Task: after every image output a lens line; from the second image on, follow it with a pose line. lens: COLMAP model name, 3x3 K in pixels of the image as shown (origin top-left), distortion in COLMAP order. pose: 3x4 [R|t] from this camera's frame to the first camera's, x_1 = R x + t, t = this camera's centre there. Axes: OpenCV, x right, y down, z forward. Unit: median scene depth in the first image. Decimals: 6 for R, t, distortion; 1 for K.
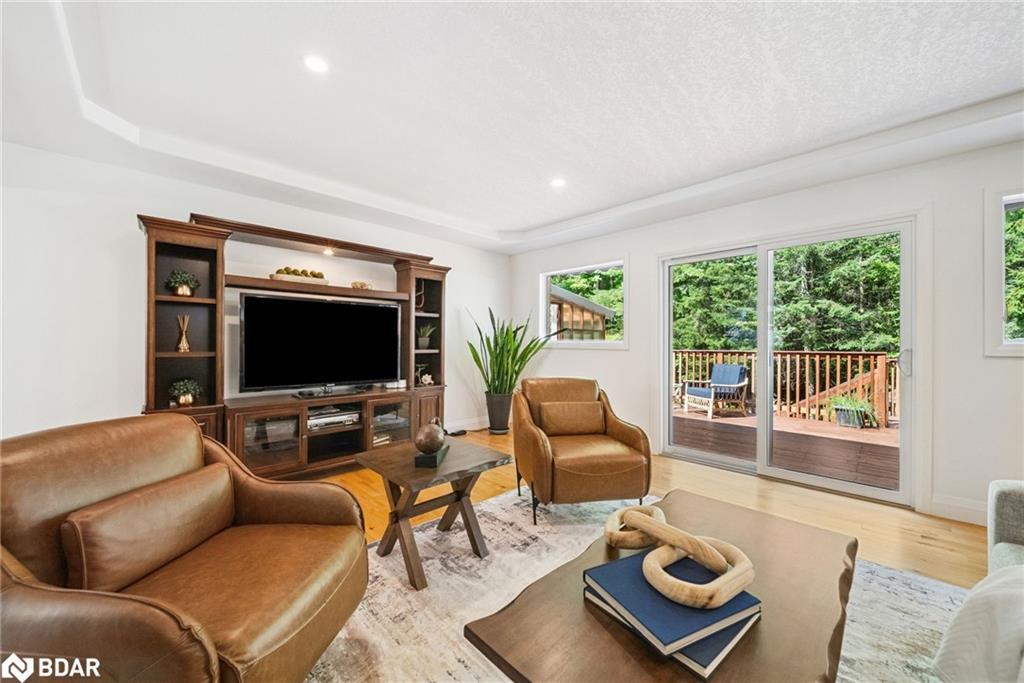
lens RADIAL K [[375.5, 0, 510.1], [0, 375.5, 342.9], [0, 0, 1]] dist [-0.000903, -0.000297]
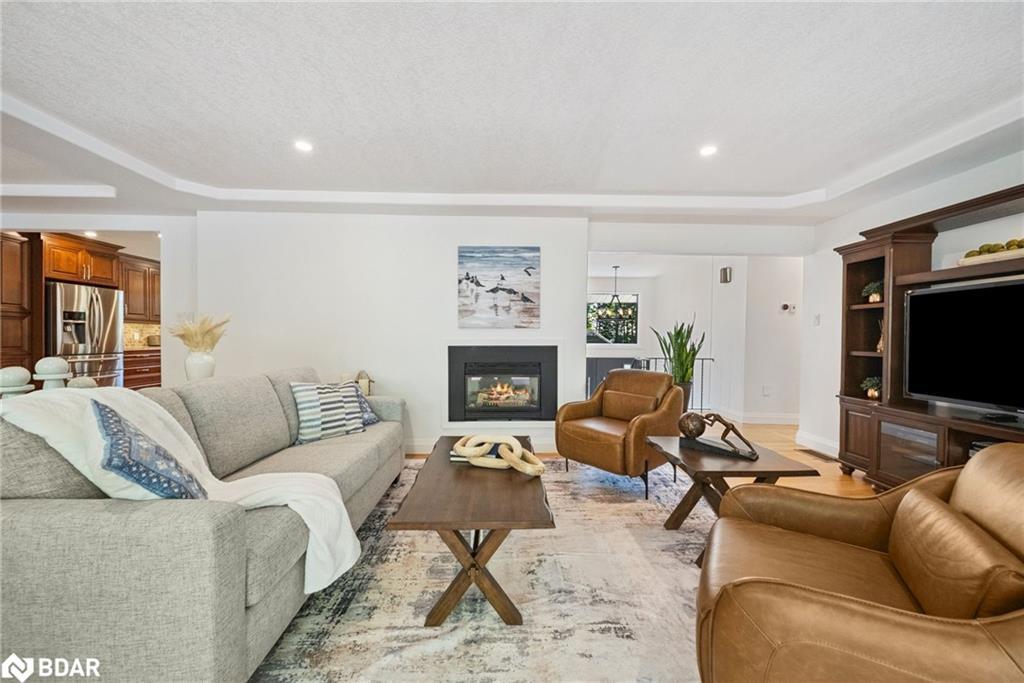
lens RADIAL K [[375.5, 0, 510.1], [0, 375.5, 342.9], [0, 0, 1]] dist [-0.000903, -0.000297]
pose [[-0.685413, 0.001885, -0.728152, 0.731613], [-0.005144, 0.999959, 0.007431, -0.005770], [0.728137, 0.008839, -0.685375, 0.989528]]
